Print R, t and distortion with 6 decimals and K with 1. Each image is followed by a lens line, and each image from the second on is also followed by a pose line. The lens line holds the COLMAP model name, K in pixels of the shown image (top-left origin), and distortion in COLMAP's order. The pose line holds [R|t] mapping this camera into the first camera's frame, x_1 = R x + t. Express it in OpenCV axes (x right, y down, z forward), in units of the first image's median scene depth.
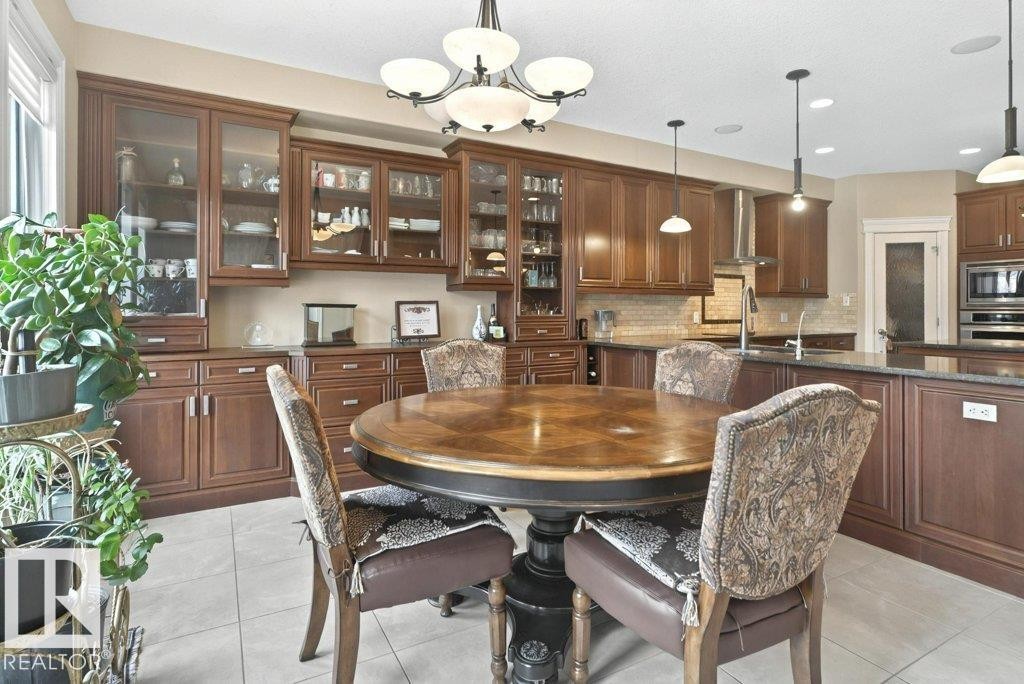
lens RADIAL K [[537.4, 0, 515.4], [0, 537.4, 319.1], [0, 0, 1]] dist [-0.003379, 0.000107]
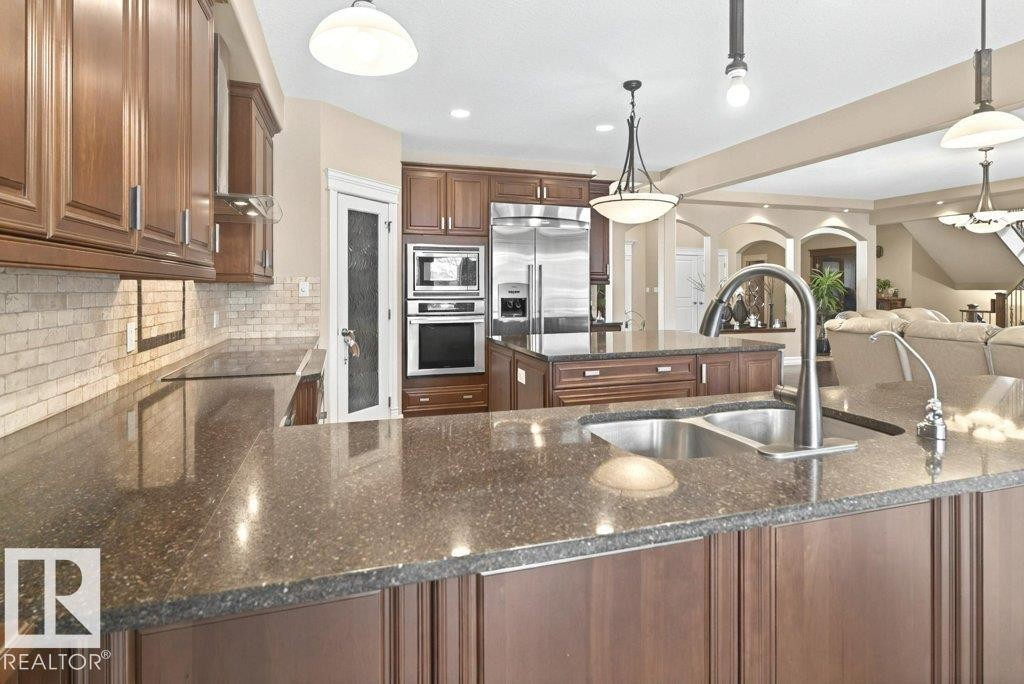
lens RADIAL K [[540.1, 0, 514.7], [0, 540.1, 297.5], [0, 0, 1]] dist [-0.005522, 0.000486]
pose [[0.195761, -0.019798, 0.980452, 0.031439], [0.022027, 0.999633, 0.015787, -0.039842], [-0.980404, 0.018506, 0.196125, 0.875430]]
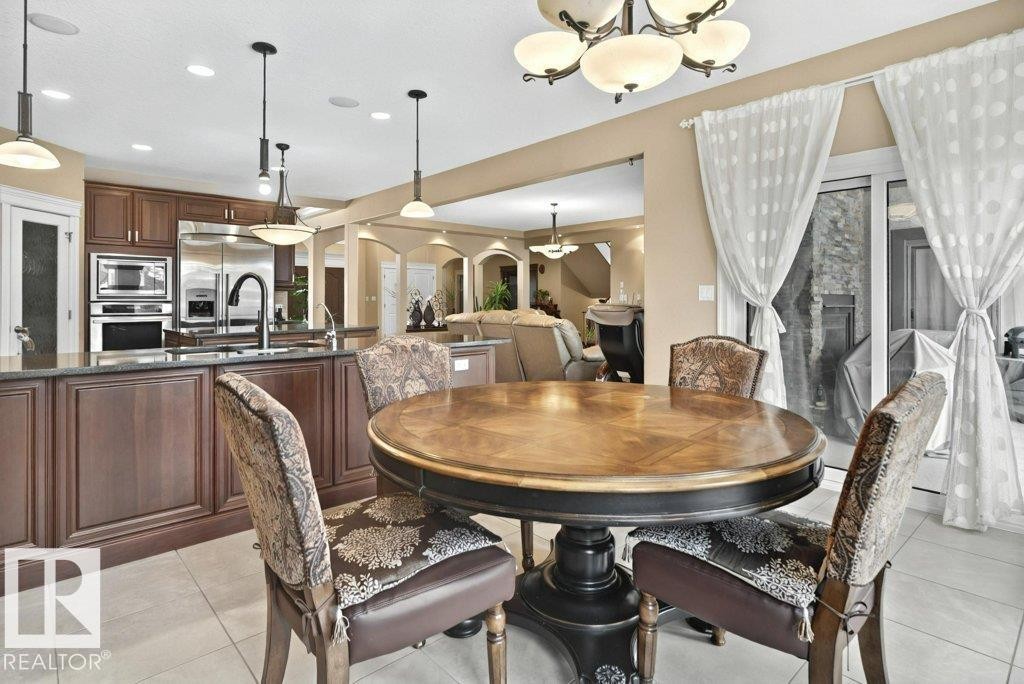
lens RADIAL K [[540.1, 0, 514.7], [0, 540.1, 297.5], [0, 0, 1]] dist [-0.005522, 0.000486]
pose [[-0.233851, 0.003091, 0.972268, -0.378808], [0.022602, 0.999742, 0.002258, -0.013153], [-0.972010, 0.022503, -0.233860, 0.638352]]
